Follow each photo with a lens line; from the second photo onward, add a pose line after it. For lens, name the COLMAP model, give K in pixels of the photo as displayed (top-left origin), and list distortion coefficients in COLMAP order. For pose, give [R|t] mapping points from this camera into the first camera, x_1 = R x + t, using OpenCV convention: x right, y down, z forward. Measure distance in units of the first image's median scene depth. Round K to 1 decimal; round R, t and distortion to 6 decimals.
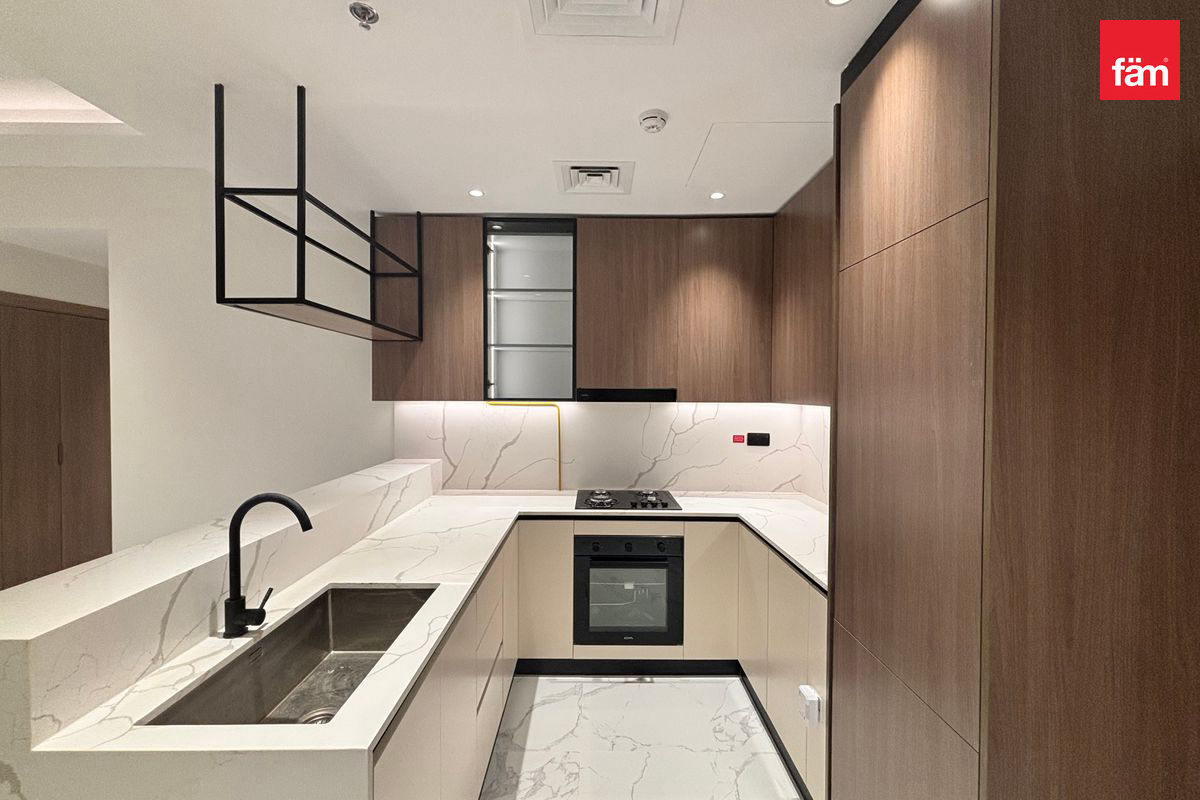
lens RADIAL K [[488.8, 0, 600.0], [0, 488.8, 400.0], [0, 0, 1]] dist [-0.000468, -0.000101]
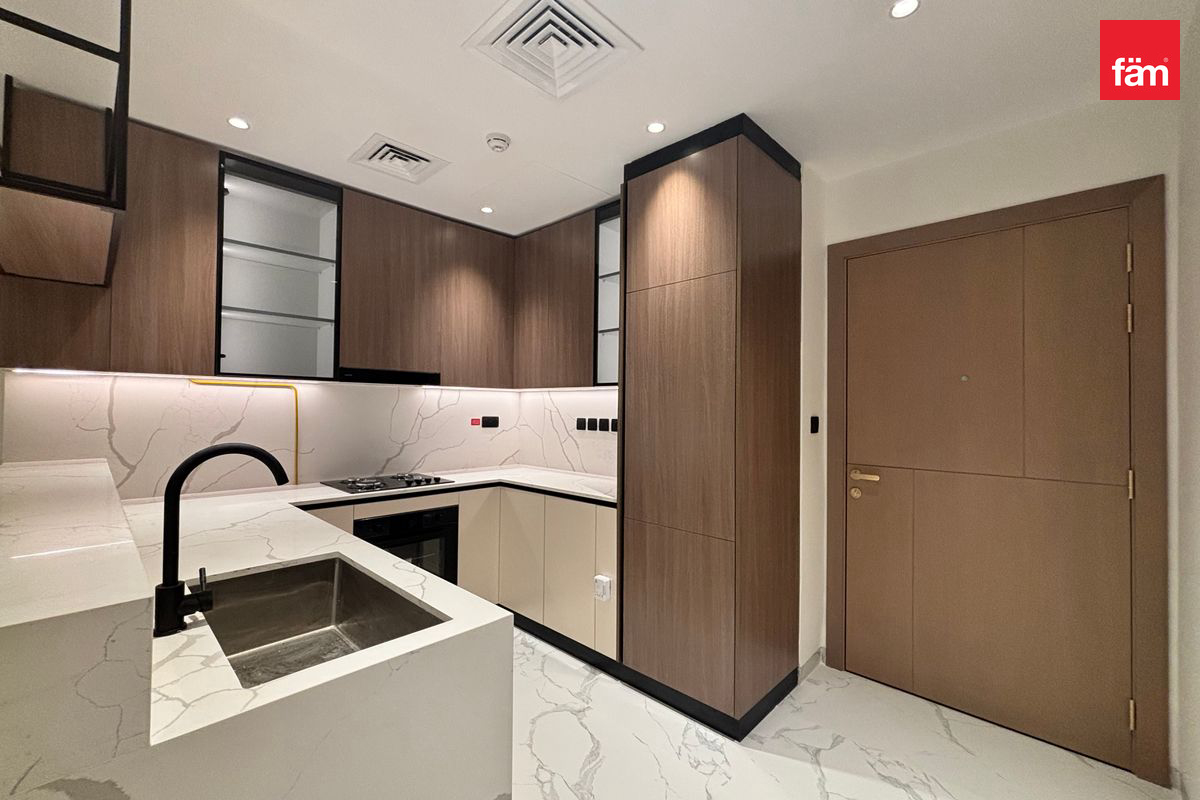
lens RADIAL K [[488.8, 0, 600.0], [0, 488.8, 400.0], [0, 0, 1]] dist [-0.000468, -0.000101]
pose [[0.702577, 0.013339, 0.711482, -0.367097], [0.002995, 0.999760, -0.021701, 0.060999], [-0.711601, 0.017377, 0.702369, -0.010967]]
